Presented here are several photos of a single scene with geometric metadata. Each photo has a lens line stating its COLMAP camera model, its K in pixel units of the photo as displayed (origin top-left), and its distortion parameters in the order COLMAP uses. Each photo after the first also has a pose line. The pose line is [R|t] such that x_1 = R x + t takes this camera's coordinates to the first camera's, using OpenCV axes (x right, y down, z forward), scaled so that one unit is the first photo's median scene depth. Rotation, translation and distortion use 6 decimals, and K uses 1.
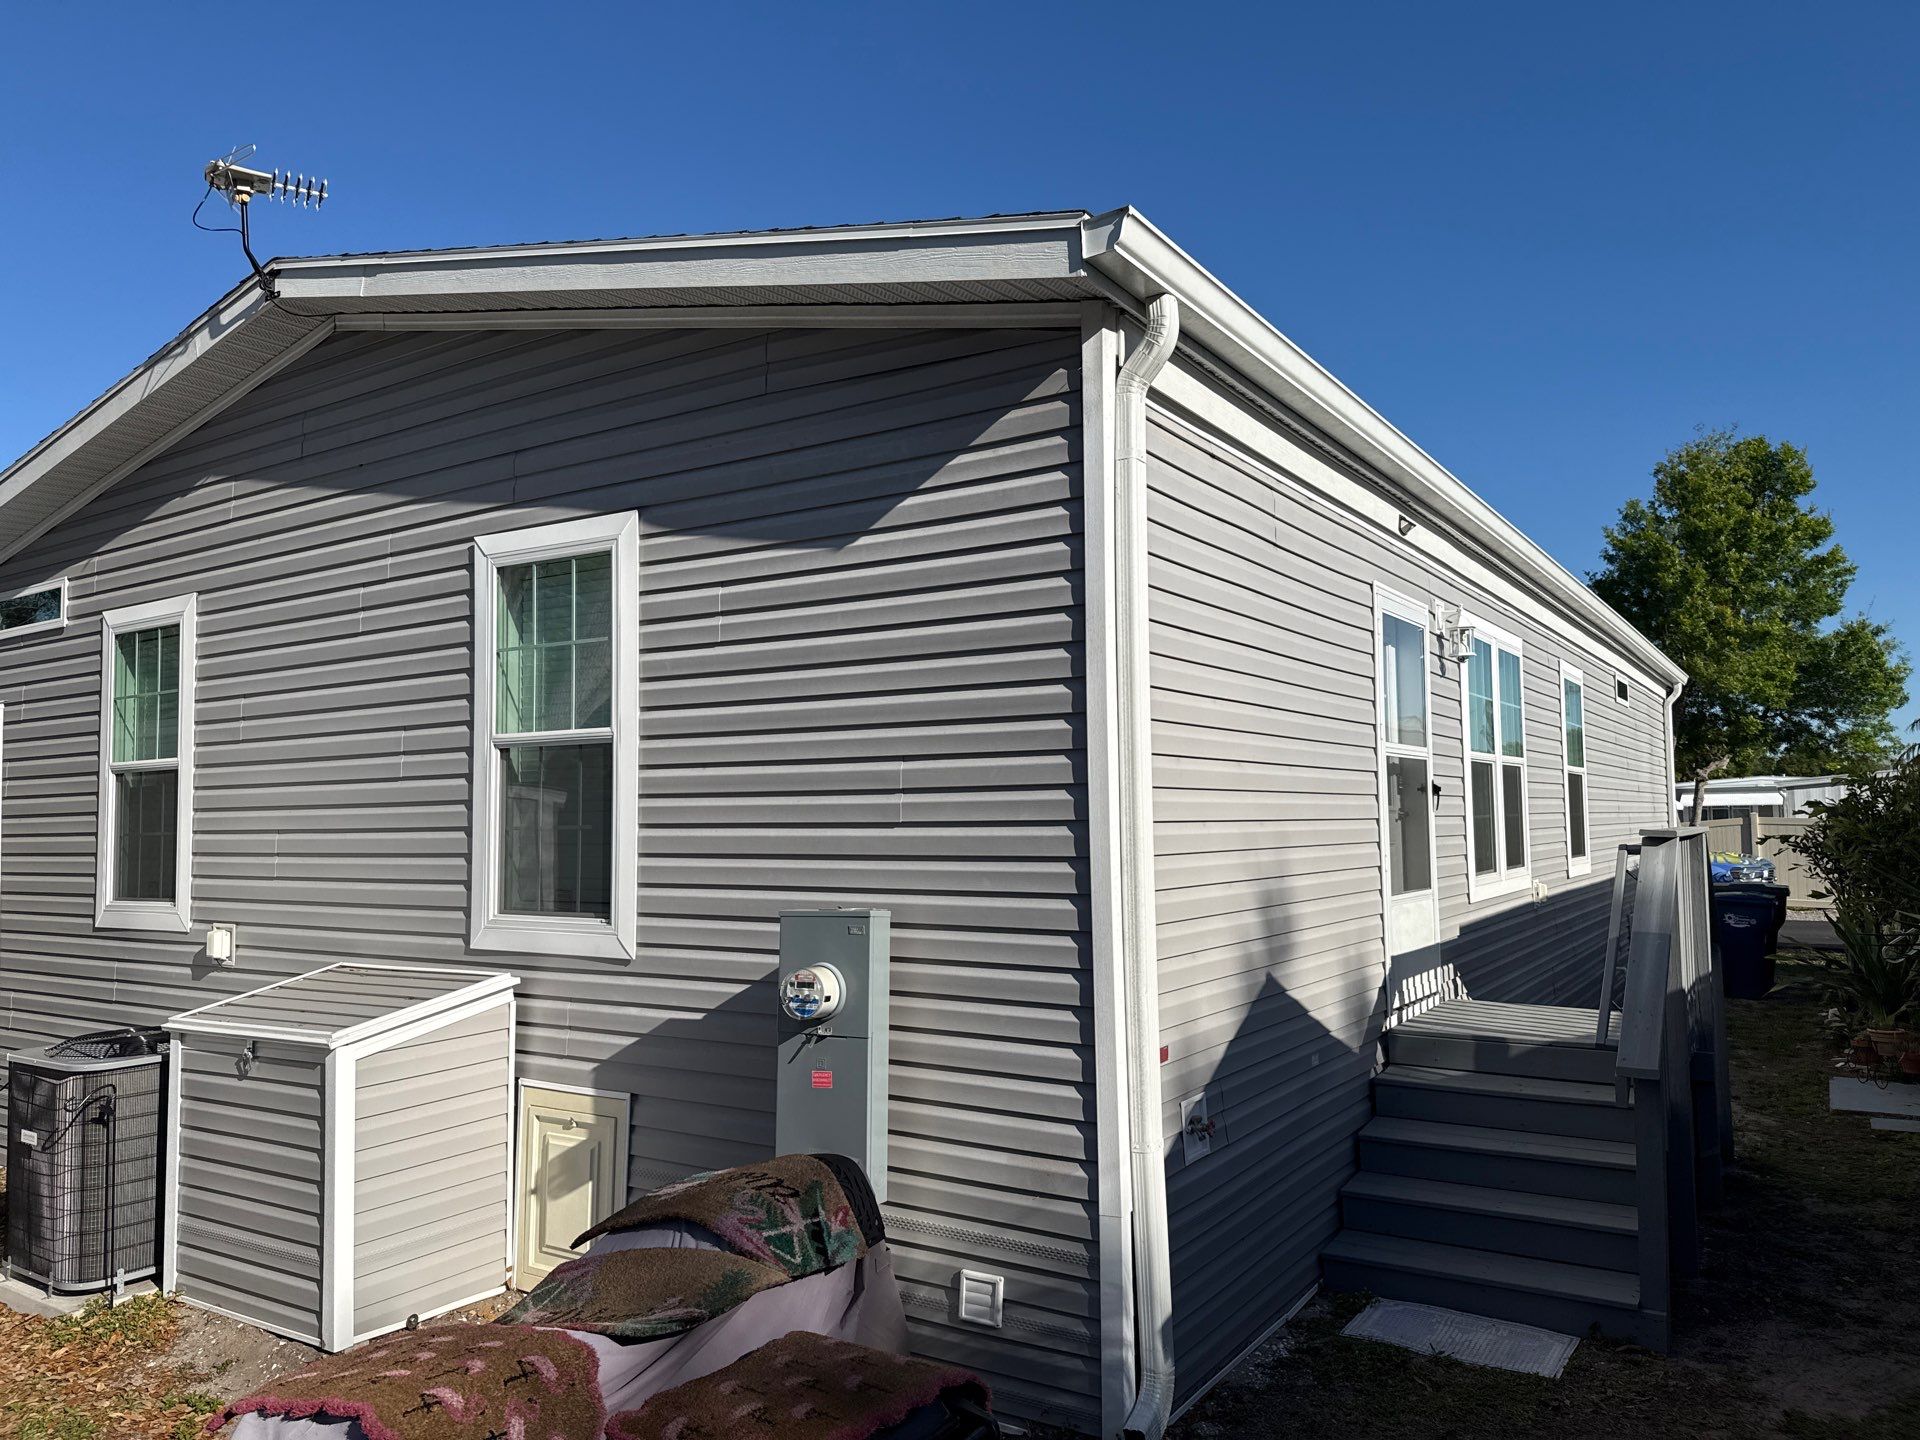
lens RADIAL K [[1326.8, 0, 990.8], [0, 1326.8, 746.4], [0, 0, 1]] dist [0.100963, -0.153904]
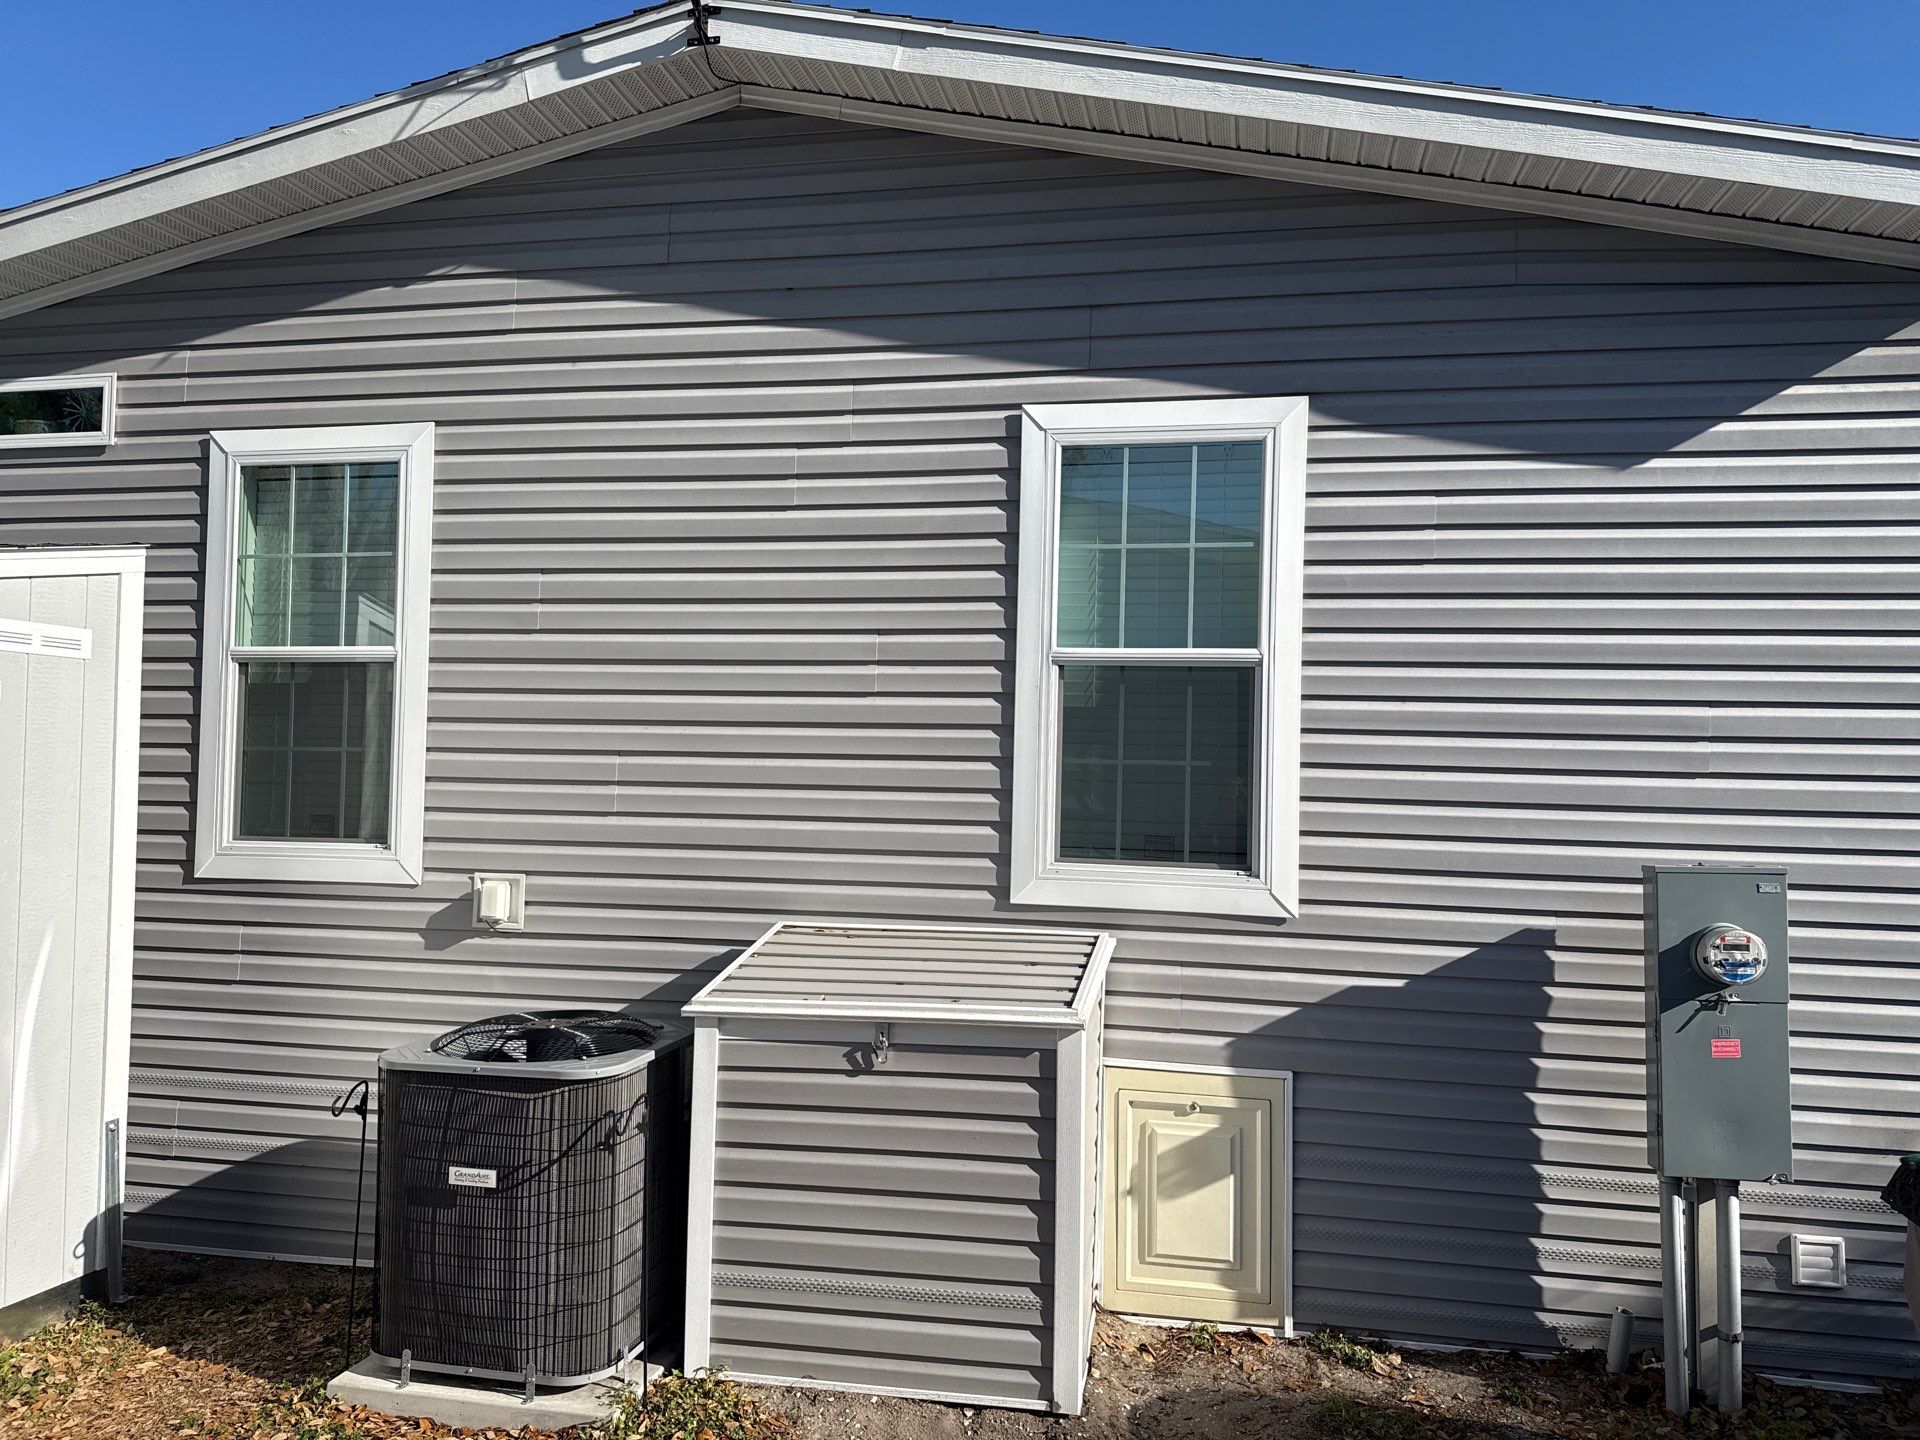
lens RADIAL K [[1326.8, 0, 990.8], [0, 1326.8, 746.4], [0, 0, 1]] dist [0.100963, -0.153904]
pose [[0.928041, 0.043646, 0.369913, -0.752557], [-0.054154, 0.998369, 0.018064, 0.042036], [-0.368521, -0.036796, 0.928891, 0.266282]]
